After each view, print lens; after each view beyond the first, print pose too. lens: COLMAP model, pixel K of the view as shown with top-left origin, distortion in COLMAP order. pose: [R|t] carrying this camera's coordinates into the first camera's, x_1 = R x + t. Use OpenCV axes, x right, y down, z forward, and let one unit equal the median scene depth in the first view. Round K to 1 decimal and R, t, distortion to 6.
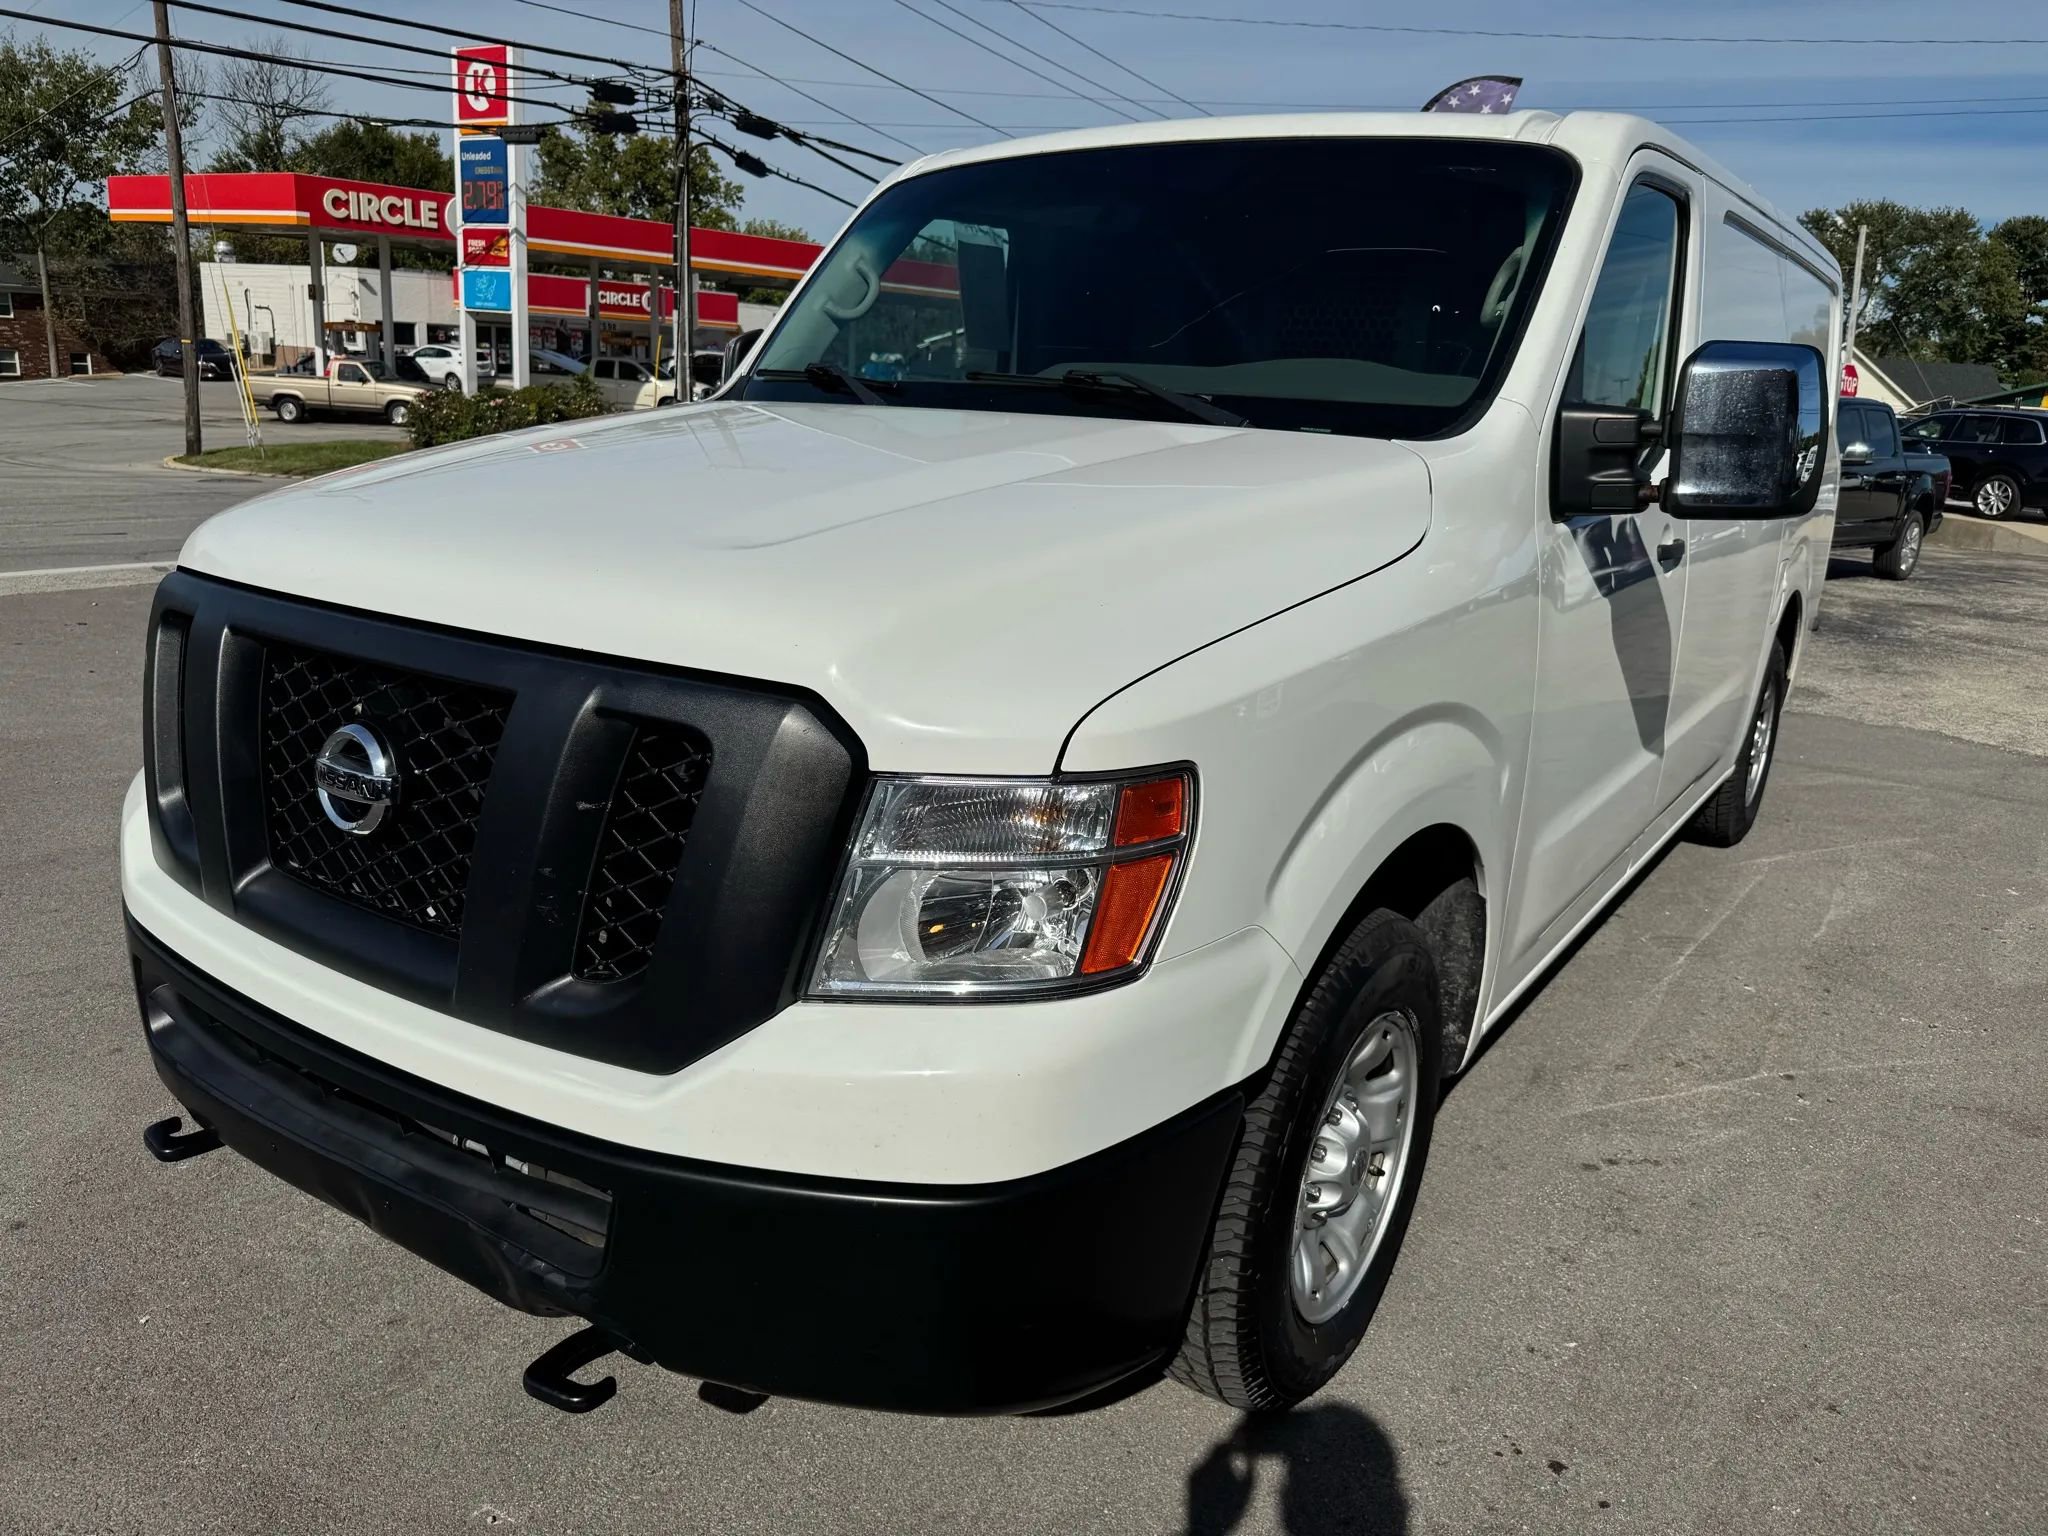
lens RADIAL K [[1442.4, 0, 1008.3], [0, 1442.4, 760.3], [0, 0, 1]] dist [0.020023, -0.026292]
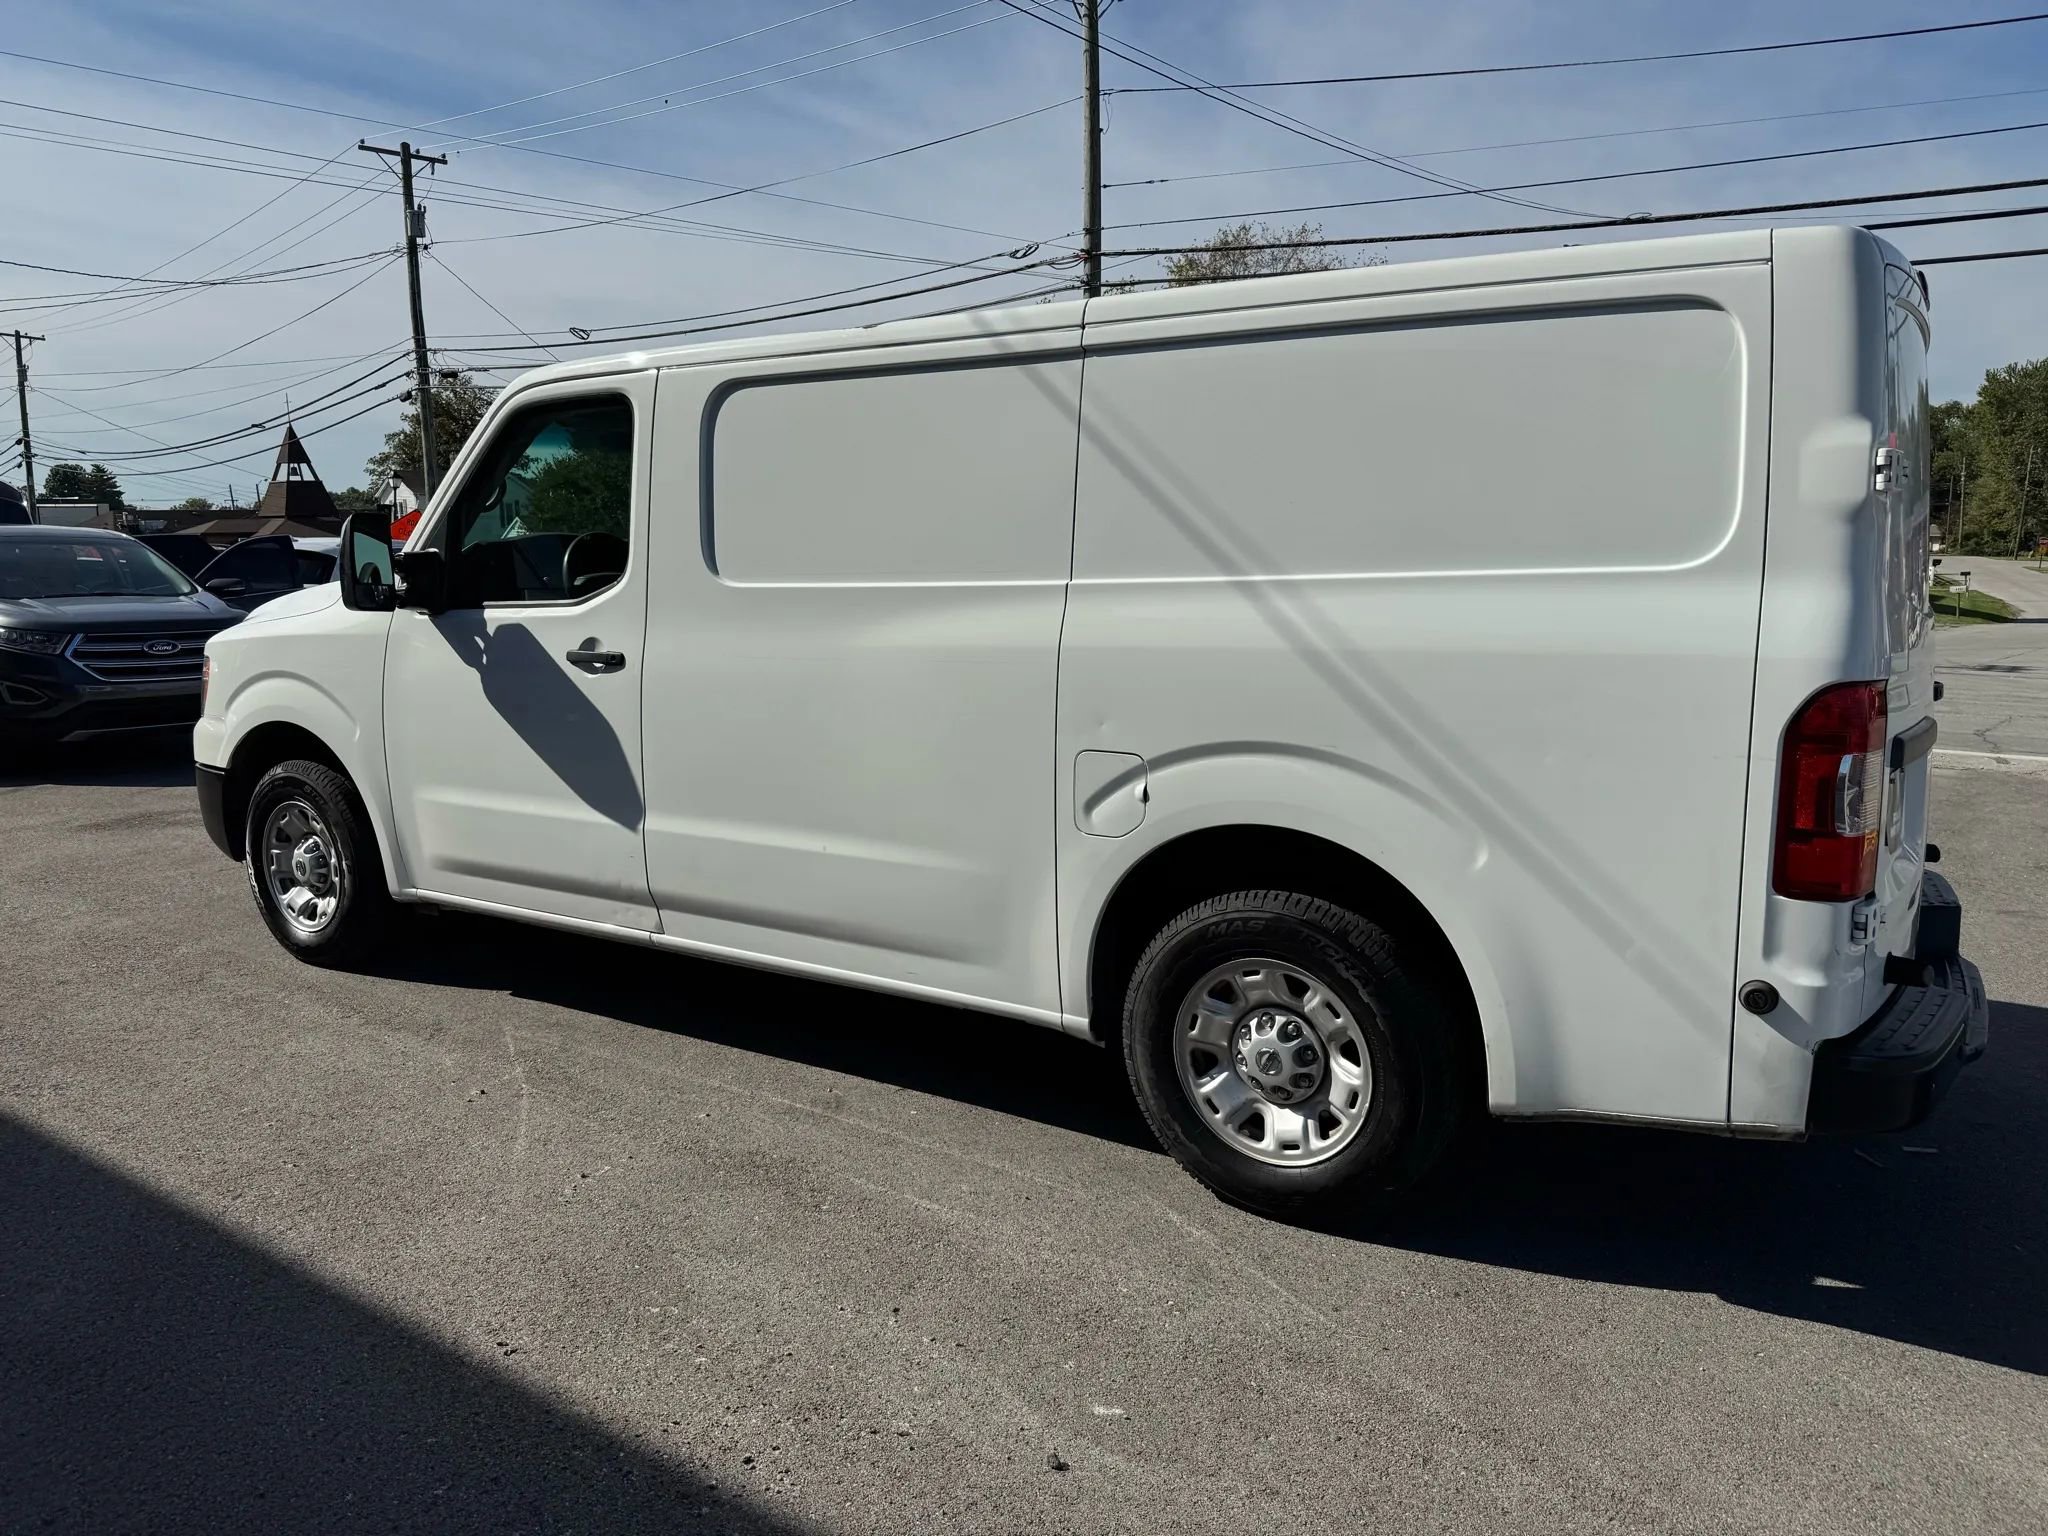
lens RADIAL K [[1417.1, 0, 1020.1], [0, 1417.1, 764.1], [0, 0, 1]] dist [0.092493, -0.119651]
pose [[0.050021, 0.105616, -0.993148, 0.513801], [-0.250154, 0.964022, 0.089919, -0.076621], [0.966913, 0.243942, 0.074642, 0.375947]]
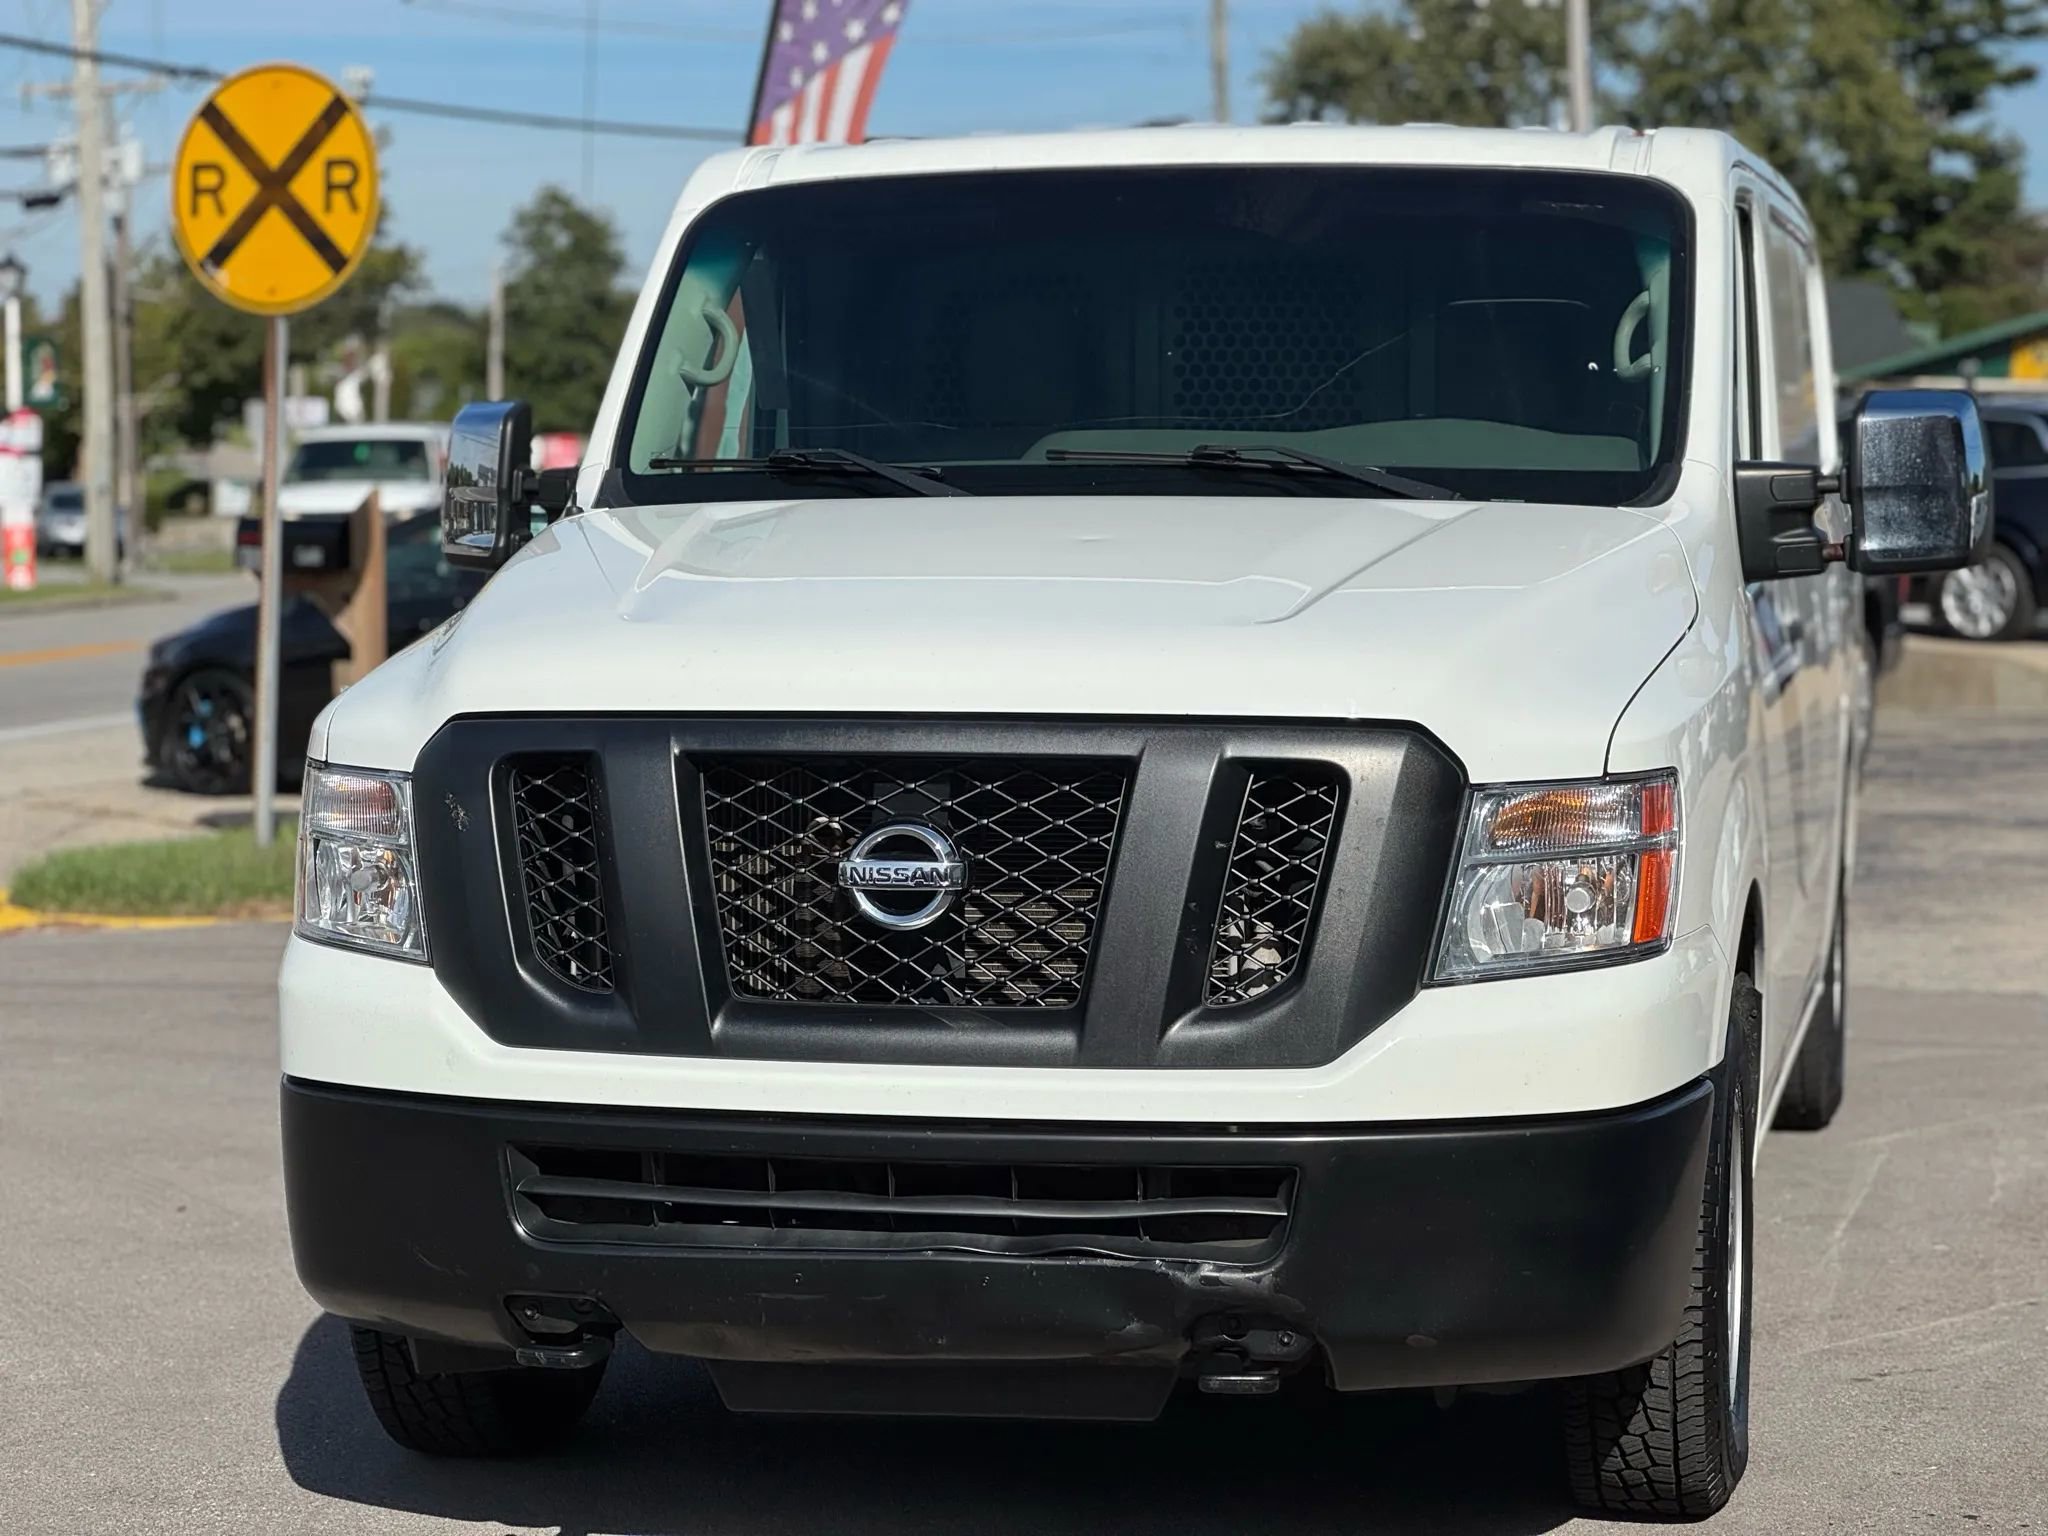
lens RADIAL K [[4584.5, 0, 1019.6], [0, 4584.5, 726.1], [0, 0, 1]] dist [0.084447, 2.357163]
pose [[0.920282, -0.066296, 0.385597, -0.261652], [0.135015, 0.978812, -0.153944, 0.068234], [-0.367221, 0.193733, 0.909734, -0.325169]]
